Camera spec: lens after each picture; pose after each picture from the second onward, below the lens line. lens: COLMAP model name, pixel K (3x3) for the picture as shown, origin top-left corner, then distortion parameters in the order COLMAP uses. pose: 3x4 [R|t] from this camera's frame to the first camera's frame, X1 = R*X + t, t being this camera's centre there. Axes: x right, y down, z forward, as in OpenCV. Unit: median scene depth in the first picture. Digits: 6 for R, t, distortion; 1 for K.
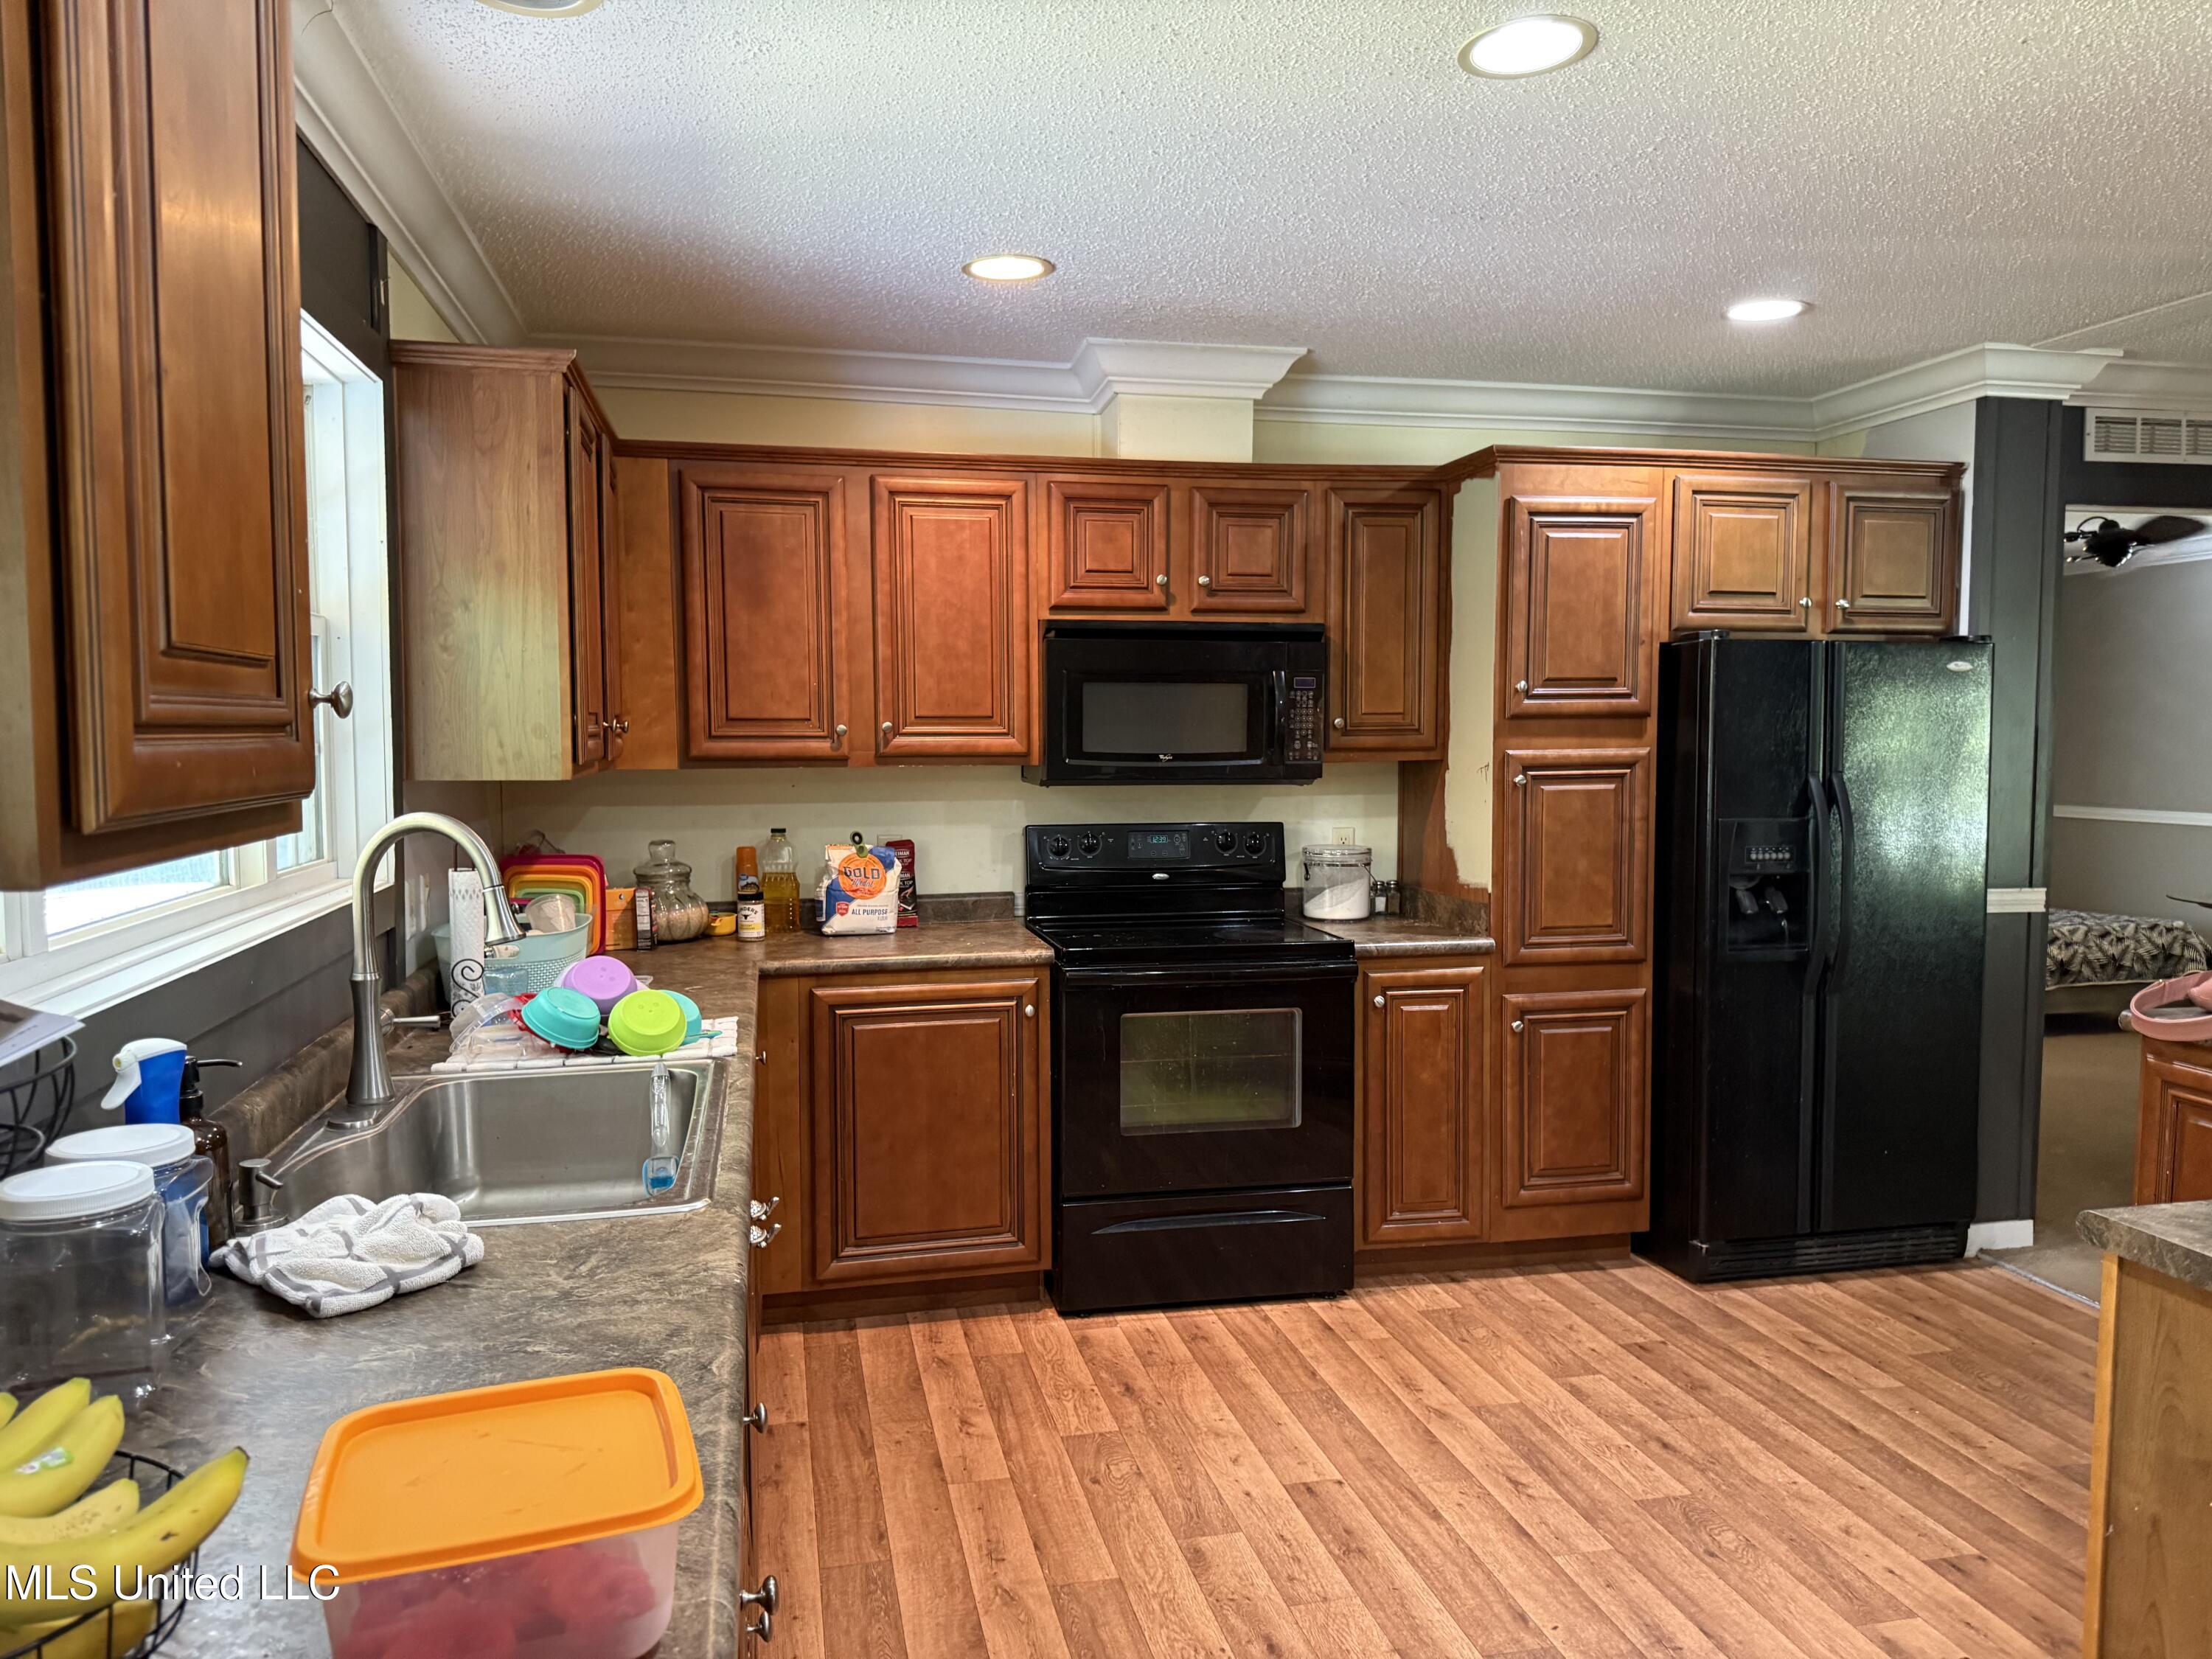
lens RADIAL K [[1558.3, 0, 1106.8], [0, 1558.3, 838.1], [0, 0, 1]] dist [0.111255, -0.169430]
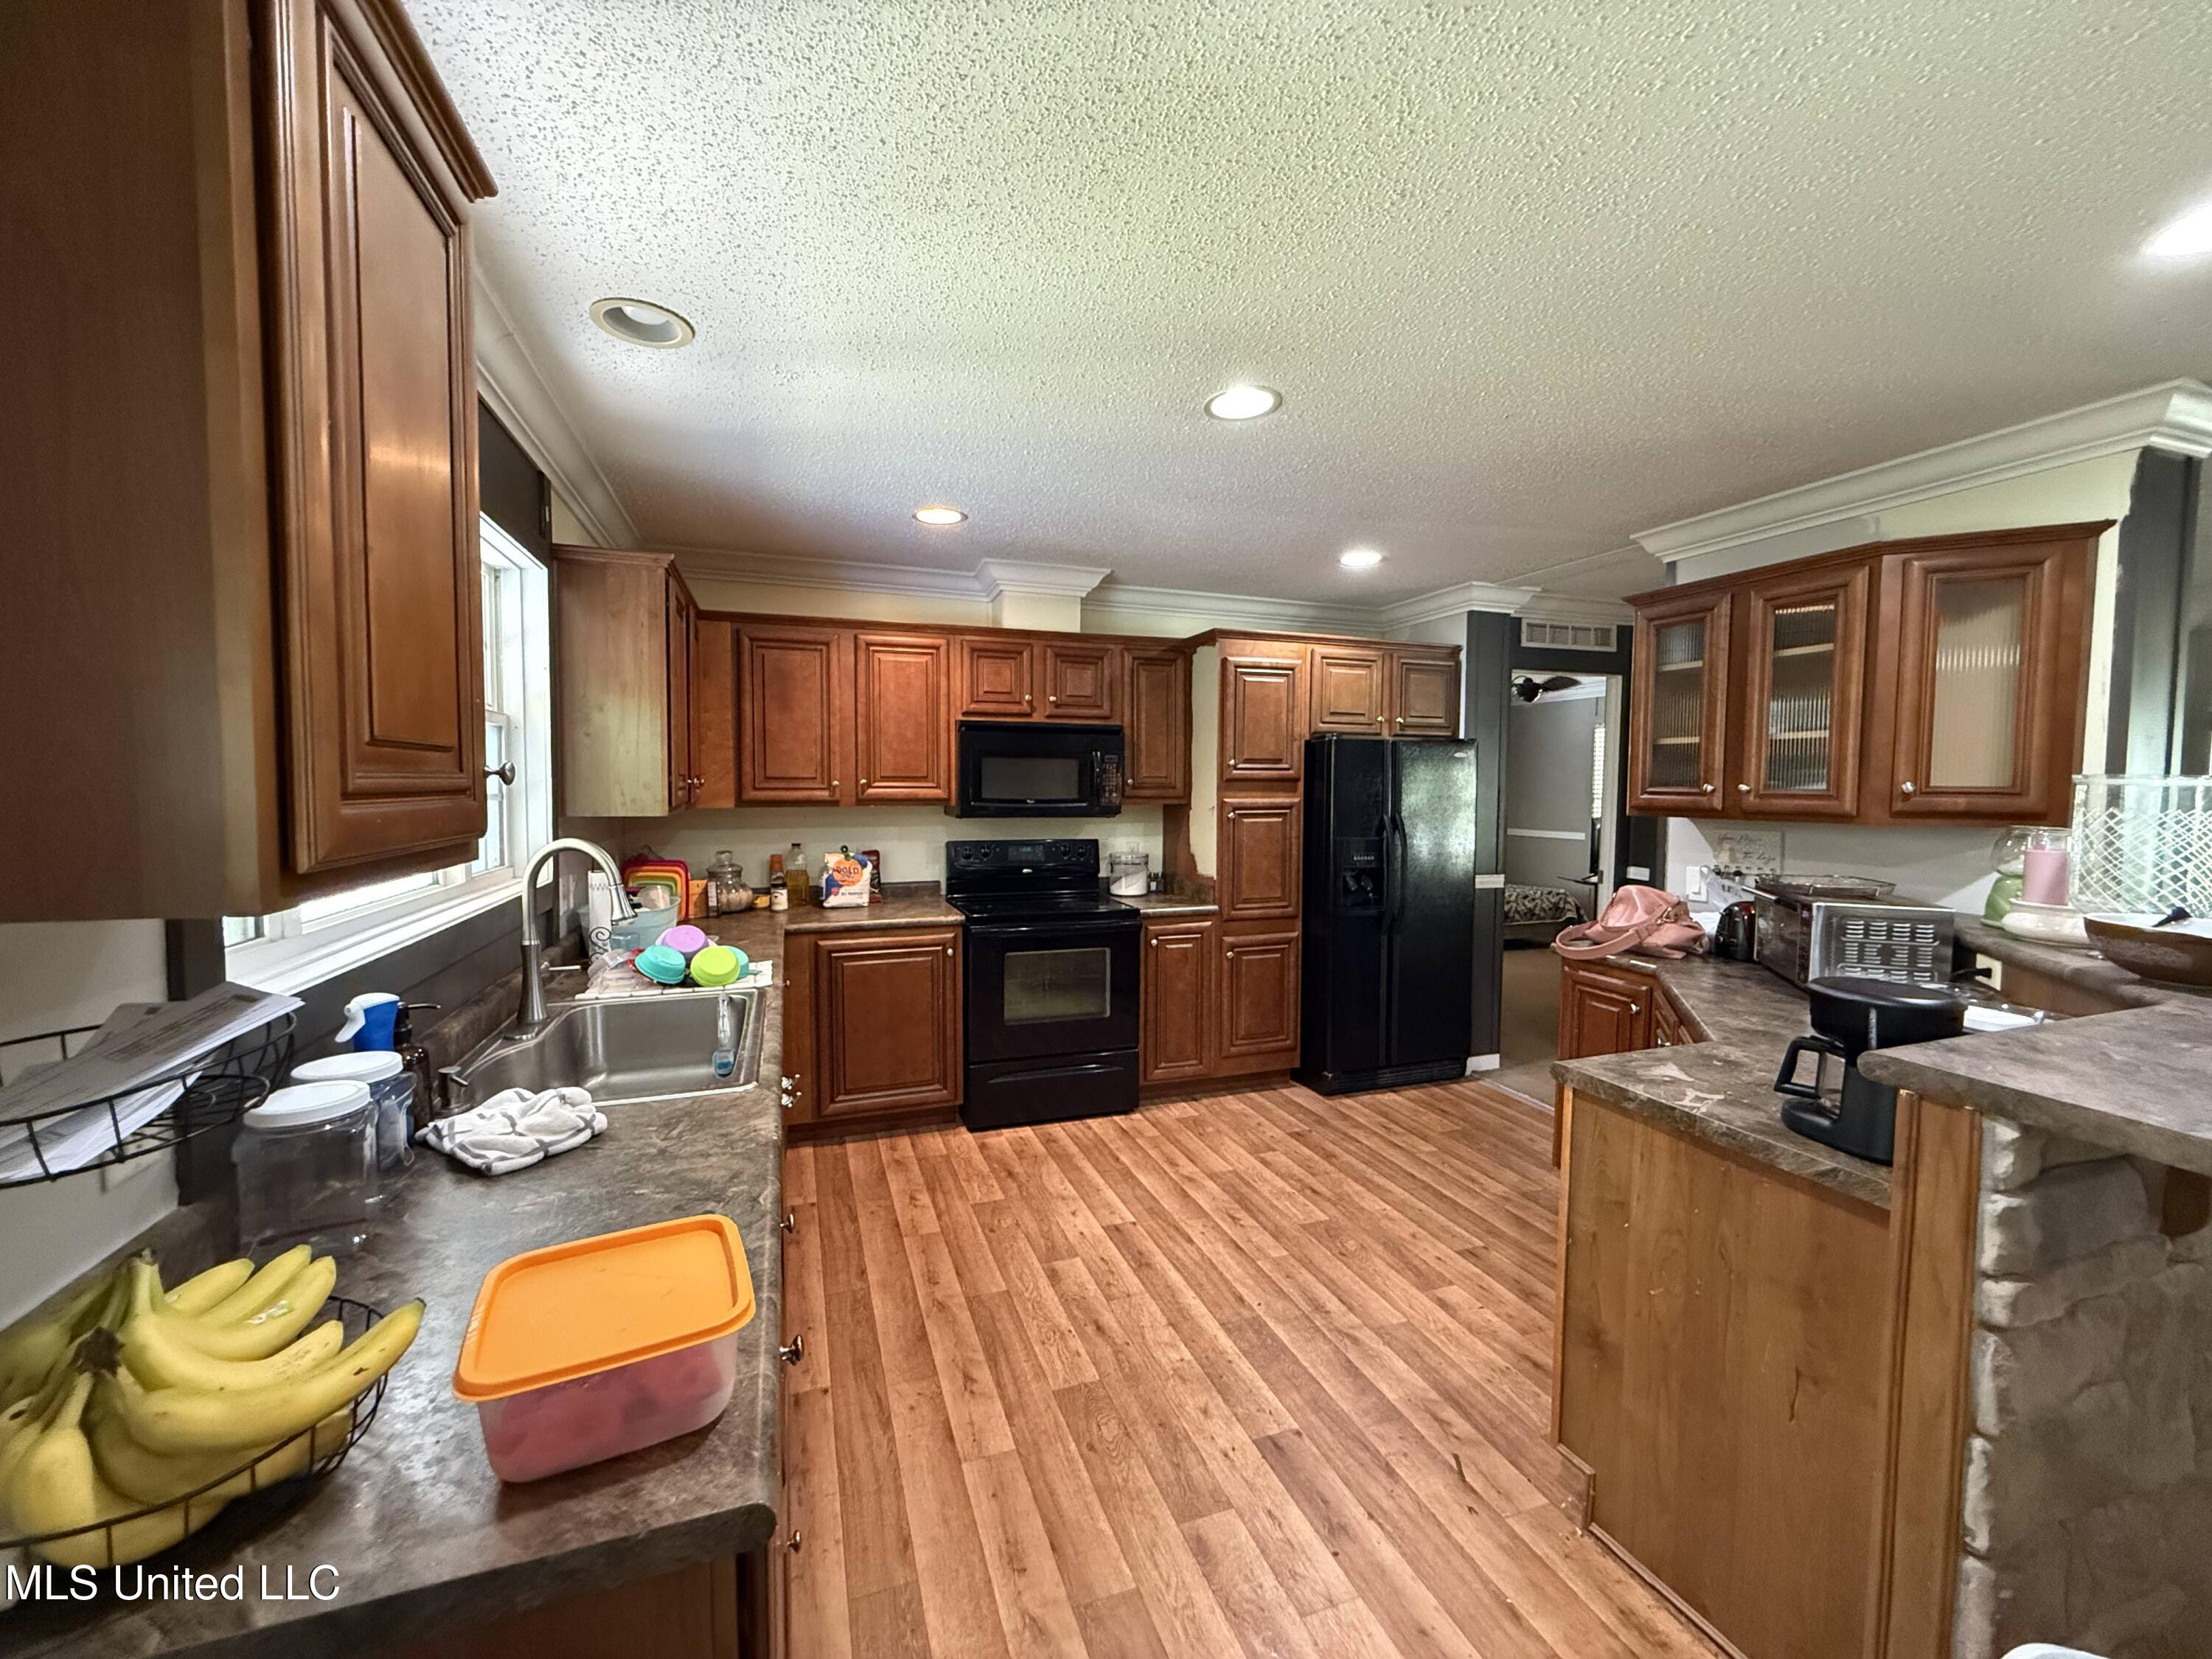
lens RADIAL K [[887.6, 0, 1101.4], [0, 887.6, 830.5], [0, 0, 1]] dist [0.001493, -0.000515]
pose [[0.992052, 0.000448, 0.125826, -0.008246], [0.001495, 0.999881, -0.015344, -0.005552], [-0.125817, 0.015410, 0.991934, 0.026923]]
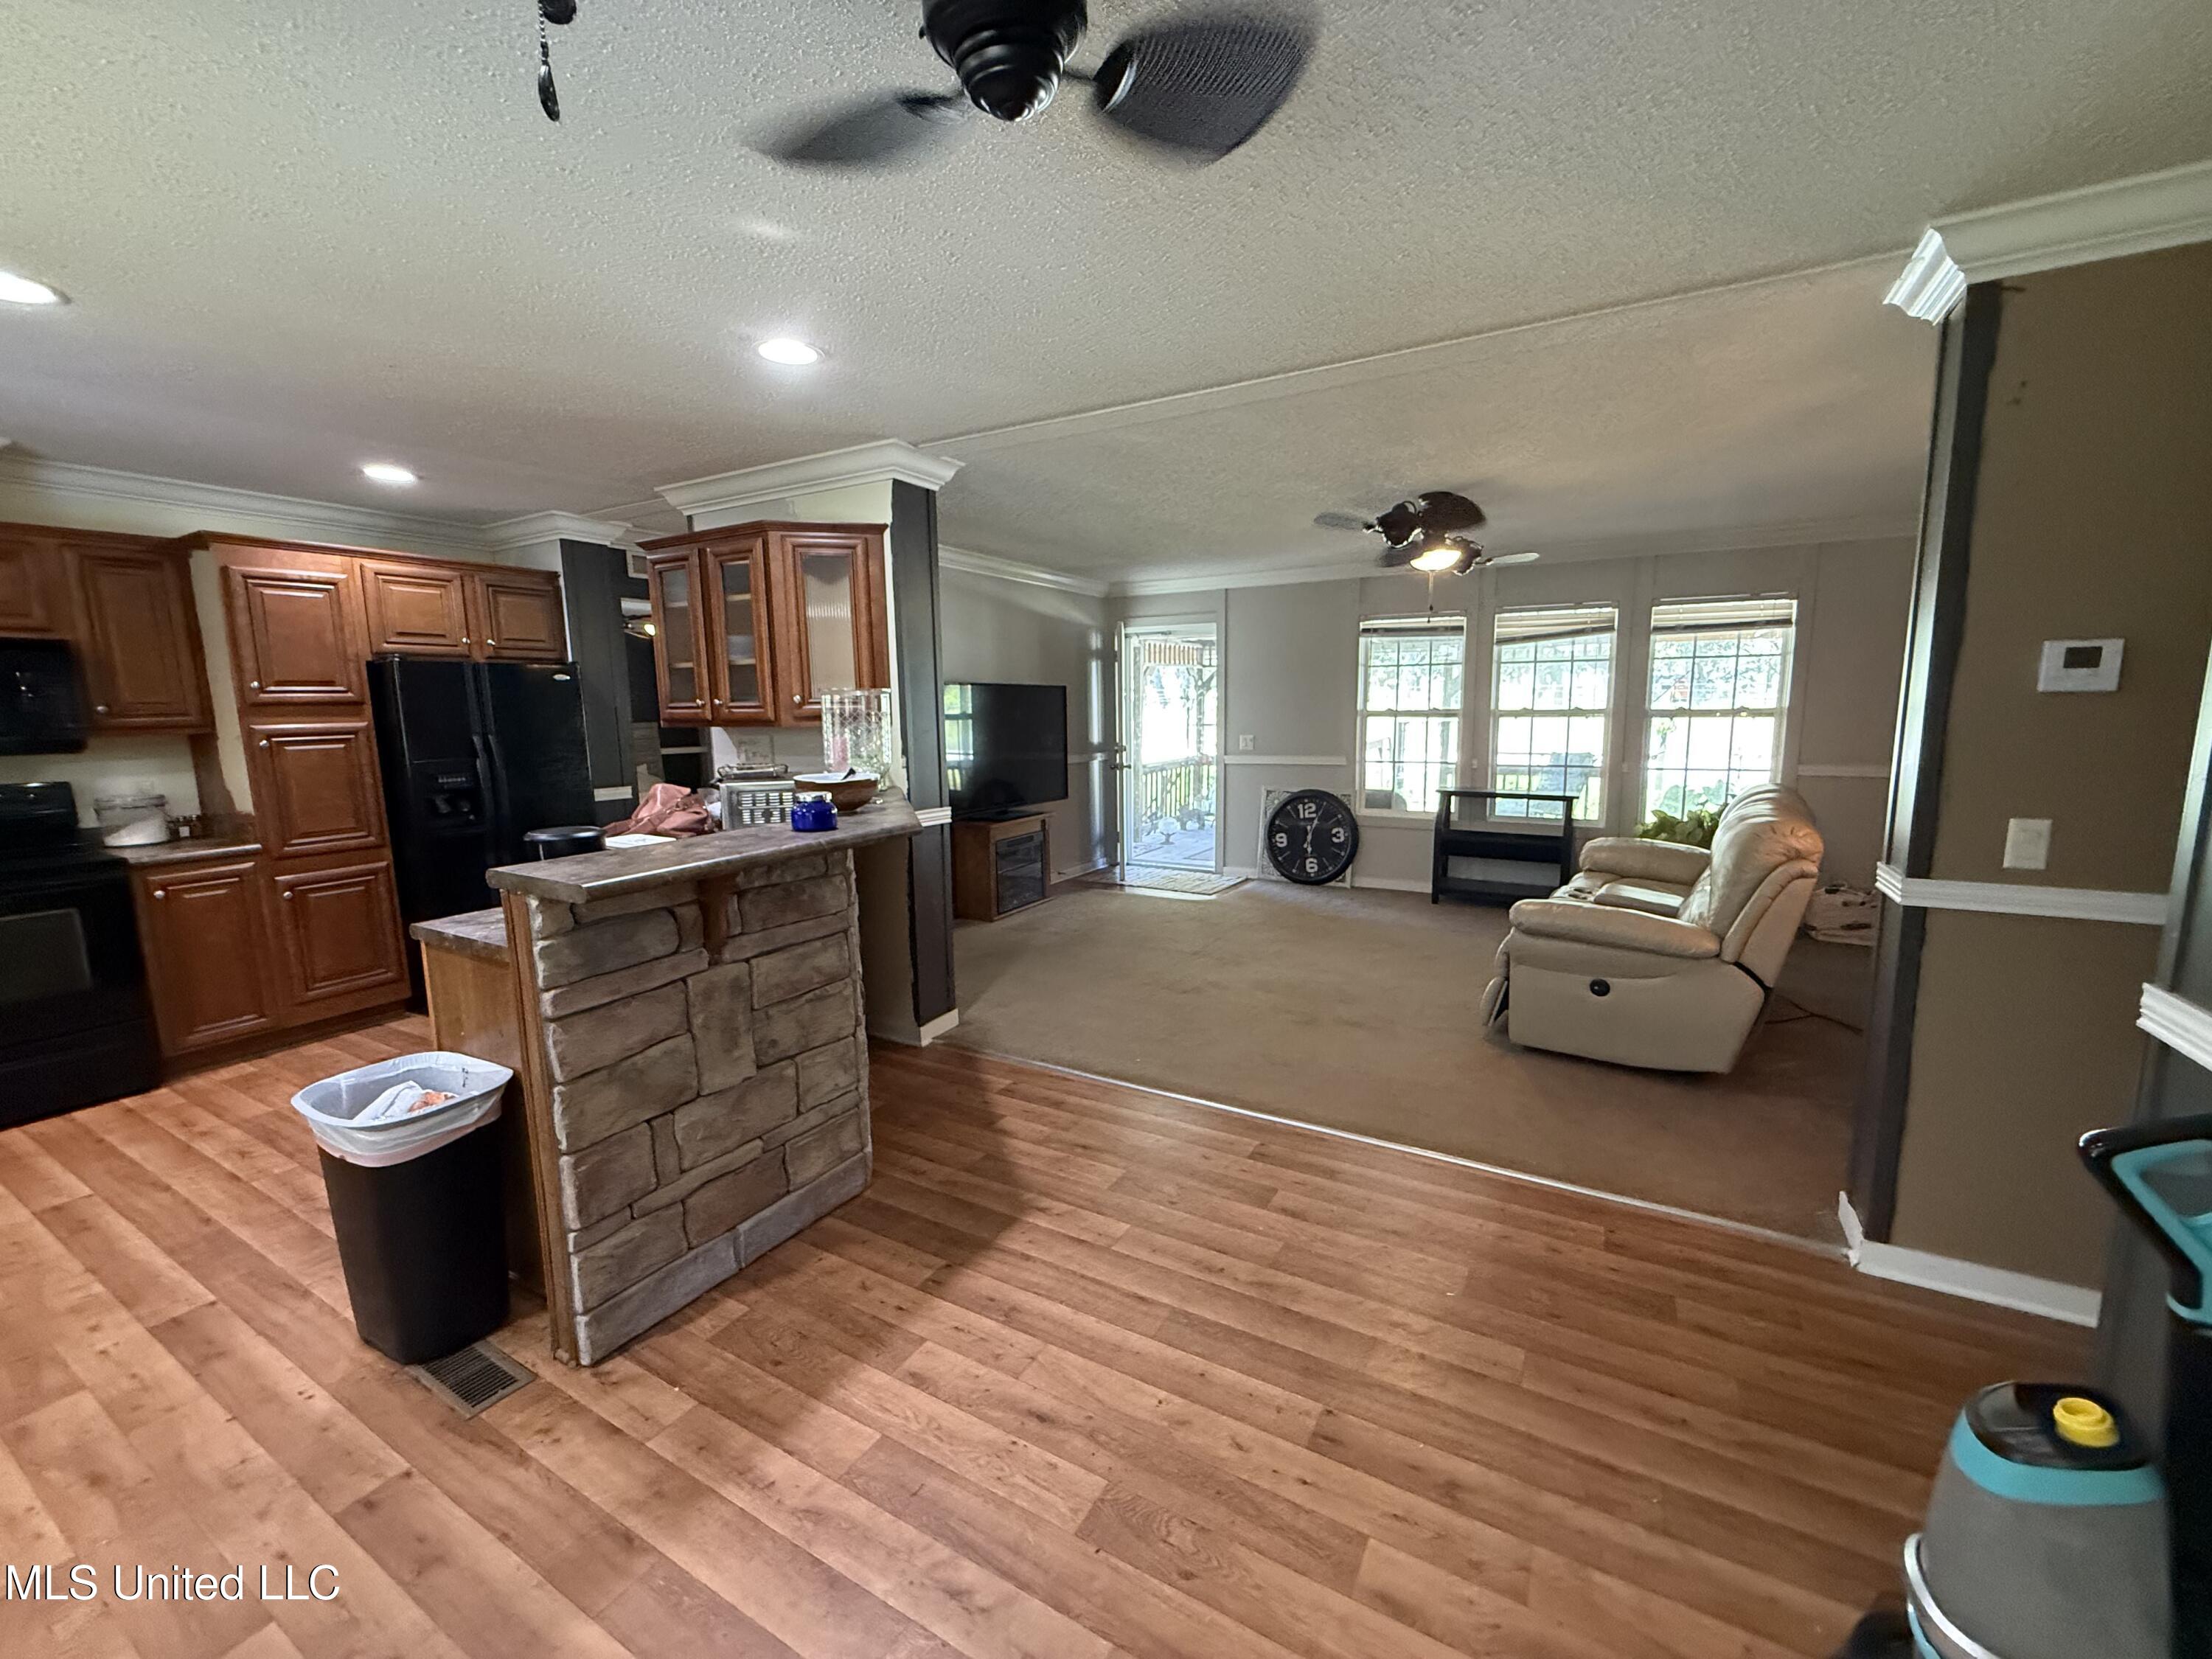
lens RADIAL K [[887.6, 0, 1101.4], [0, 887.6, 830.5], [0, 0, 1]] dist [0.001493, -0.000515]
pose [[0.672313, -0.114403, 0.731373, 0.169850], [0.066525, 0.993326, 0.094226, 0.022996], [-0.737272, -0.014695, 0.675437, -0.259561]]
